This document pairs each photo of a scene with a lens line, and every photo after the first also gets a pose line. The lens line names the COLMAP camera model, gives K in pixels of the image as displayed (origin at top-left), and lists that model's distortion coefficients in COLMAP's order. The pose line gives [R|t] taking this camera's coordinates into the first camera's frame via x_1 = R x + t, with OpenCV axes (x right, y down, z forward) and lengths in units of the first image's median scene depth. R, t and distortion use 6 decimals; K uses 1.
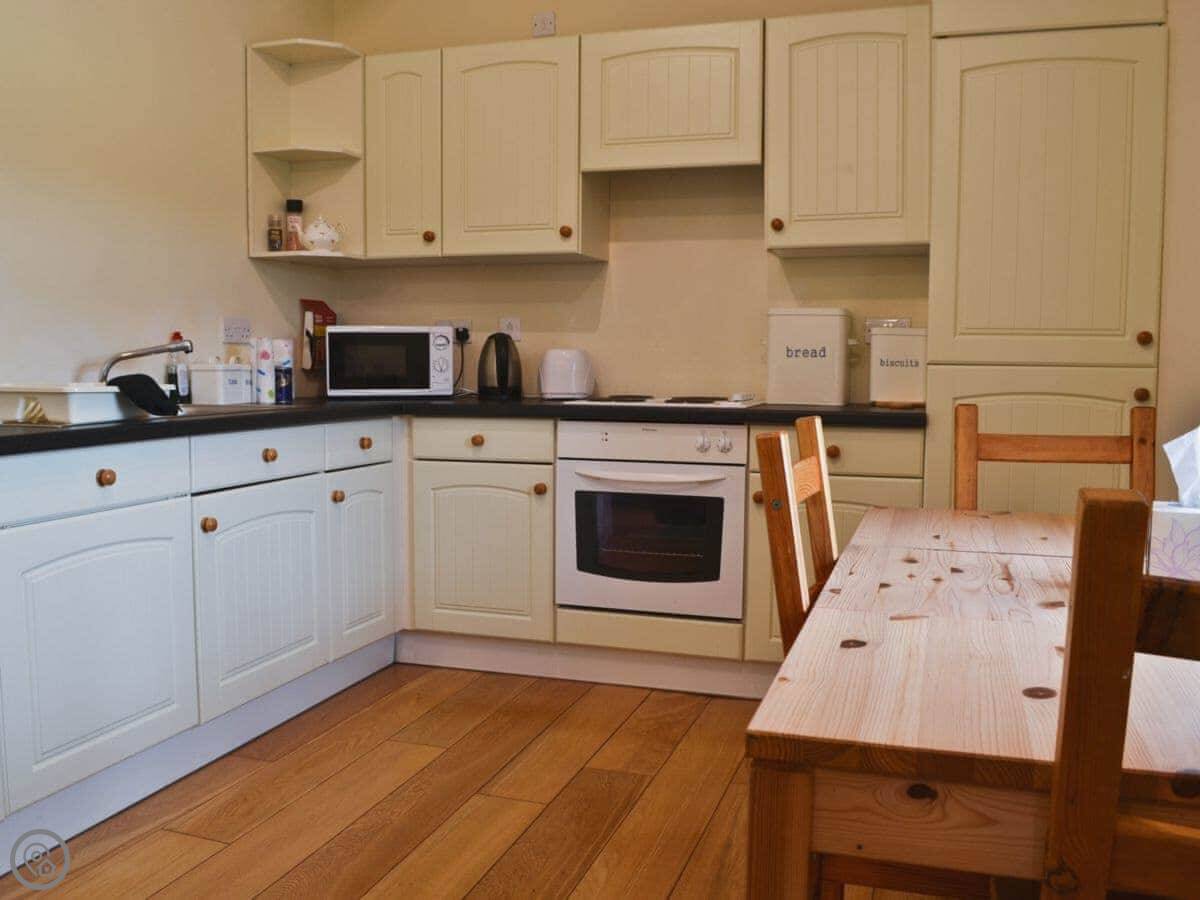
lens RADIAL K [[1118.9, 0, 600.0], [0, 1118.9, 450.0], [0, 0, 1]] dist [-0.039993, 0.002057]
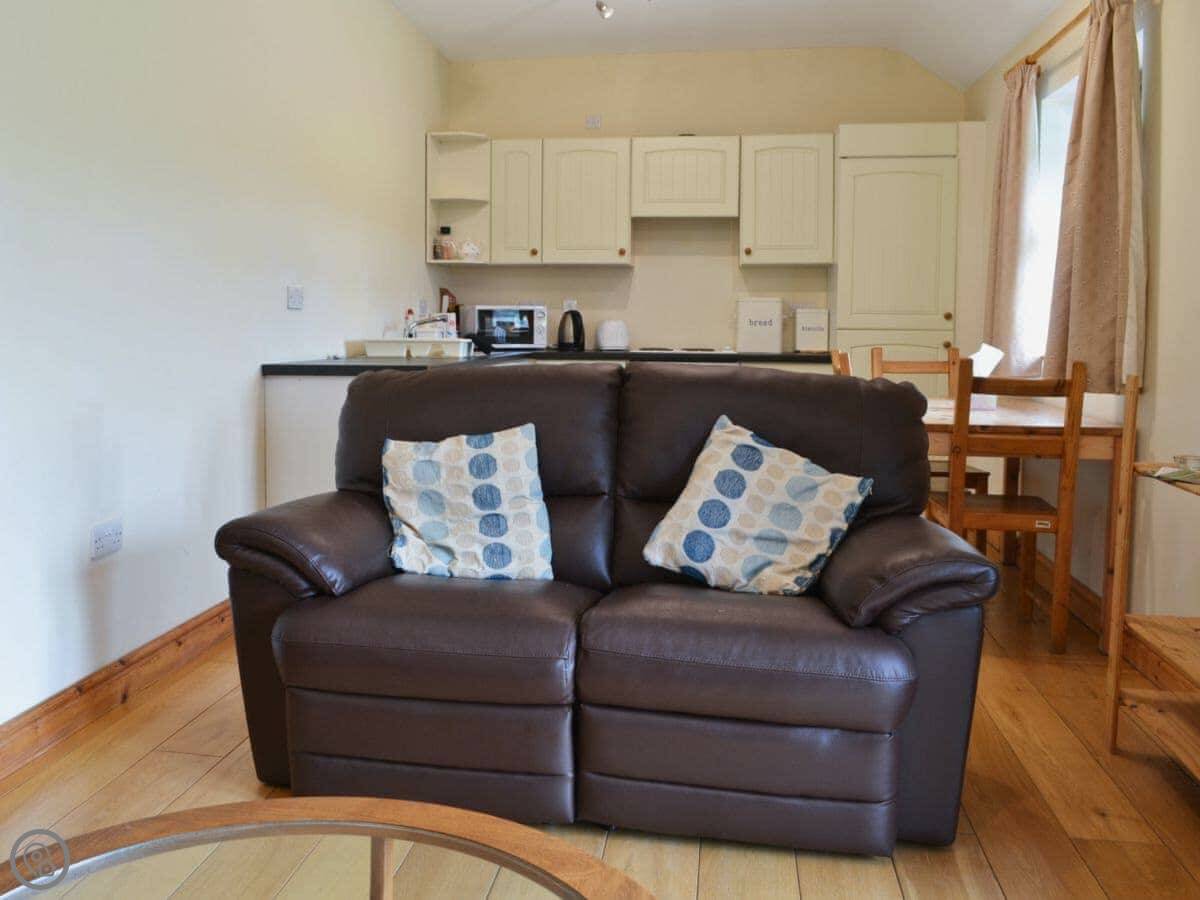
lens RADIAL K [[1157.1, 0, 539.0], [0, 1157.1, 385.2], [0, 0, 1]] dist [-0.002158, 0.035931]
pose [[0.988987, -0.004619, 0.147933, -0.418991], [0.008909, 0.999558, -0.028347, 0.058031], [-0.147737, 0.029353, 0.988591, -0.726238]]
